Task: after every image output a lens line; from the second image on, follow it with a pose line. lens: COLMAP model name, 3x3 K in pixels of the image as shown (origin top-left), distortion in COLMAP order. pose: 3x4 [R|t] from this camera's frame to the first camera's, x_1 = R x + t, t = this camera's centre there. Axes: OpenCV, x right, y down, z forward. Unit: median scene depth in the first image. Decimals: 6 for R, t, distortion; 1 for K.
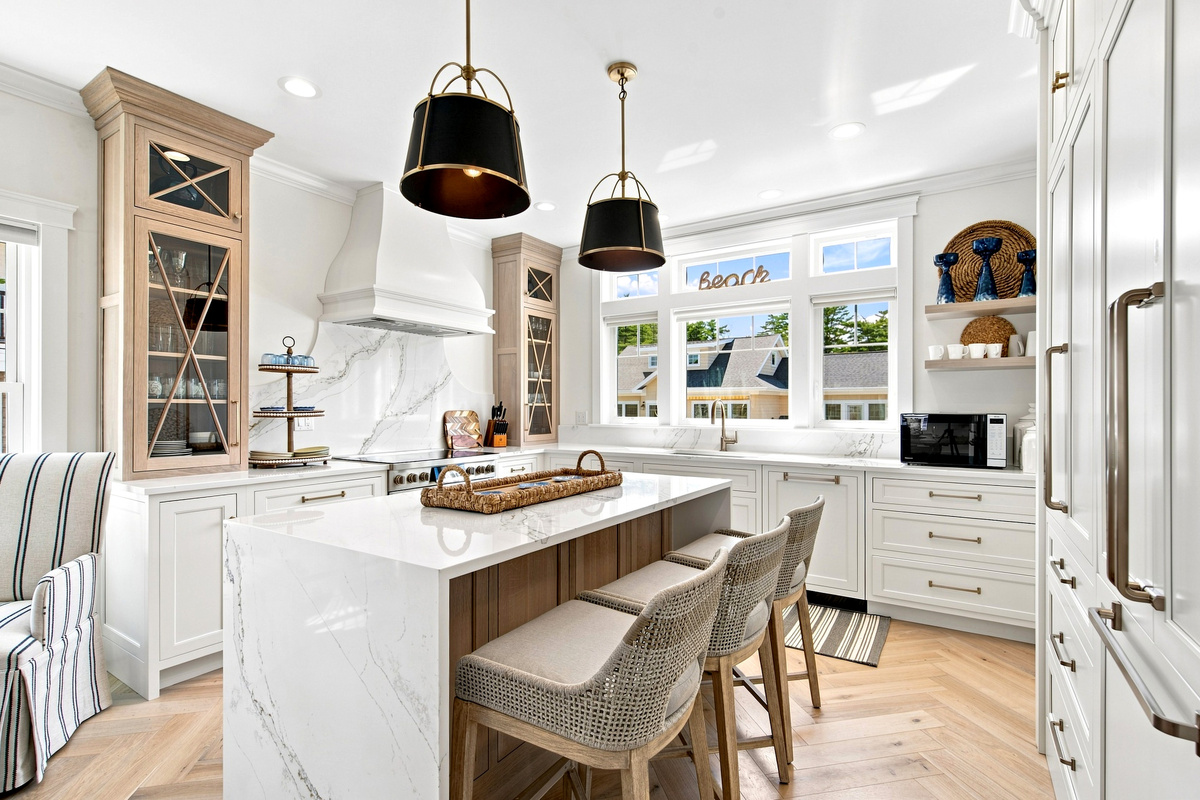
lens RADIAL K [[559.7, 0, 602.0], [0, 559.7, 407.4], [0, 0, 1]] dist [0.003710, -0.001486]
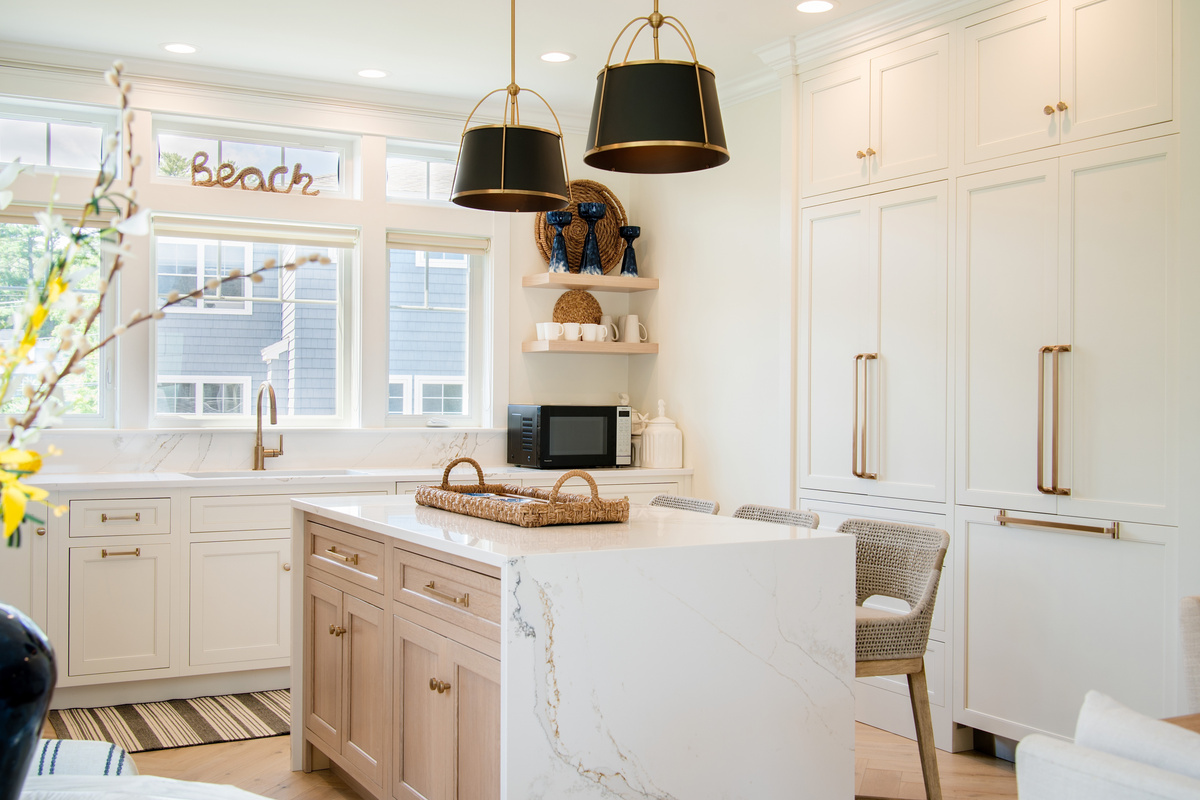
lens RADIAL K [[1270.3, 0, 598.4], [0, 1270.3, 403.3], [0, 0, 1]] dist [-0.005482, 0.000000]
pose [[0.473101, 0.000358, 0.881008, -1.047905], [-0.006458, 0.999974, 0.003061, 0.001601], [-0.880984, -0.007138, 0.473092, 0.072292]]
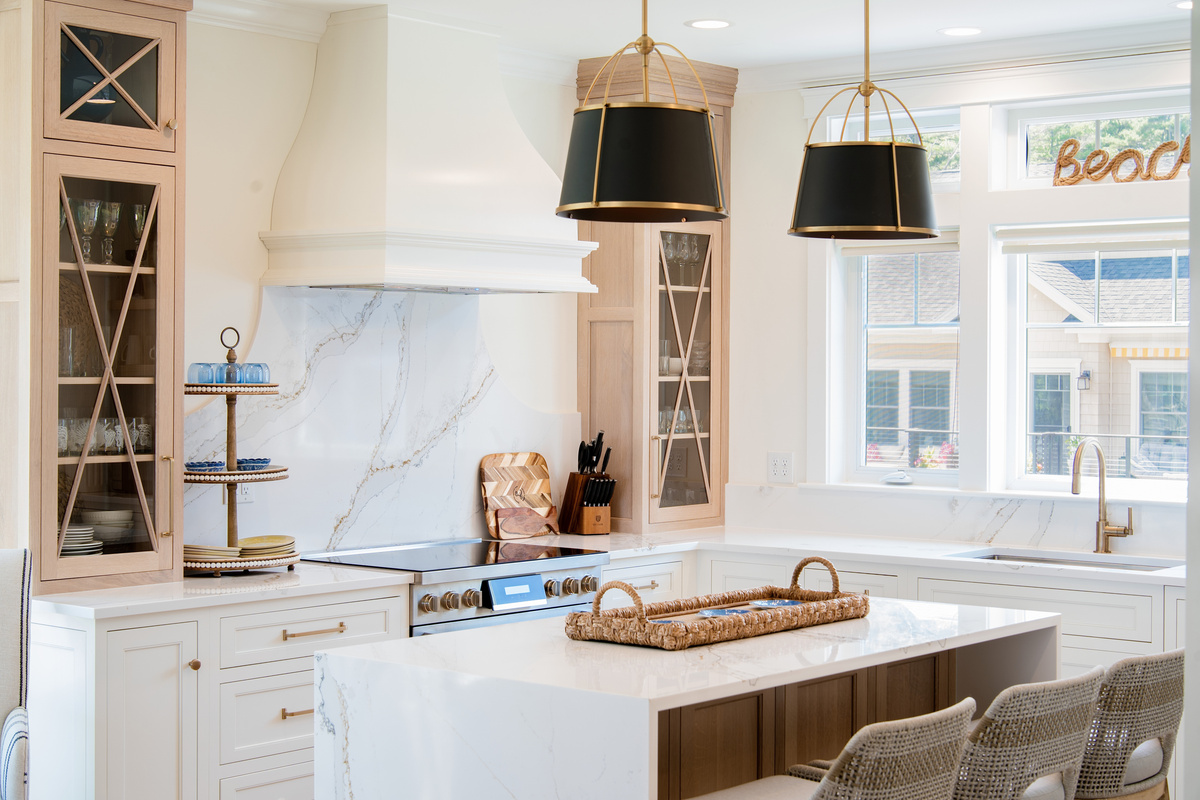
lens RADIAL K [[1941.6, 0, 598.0], [0, 1941.6, 390.5], [0, 0, 1]] dist [-0.018537, 0.000000]
pose [[0.992829, 0.004361, -0.119464, 0.001876], [-0.003018, 0.999930, 0.011420, -0.089973], [0.119505, -0.010978, 0.992773, -0.775774]]
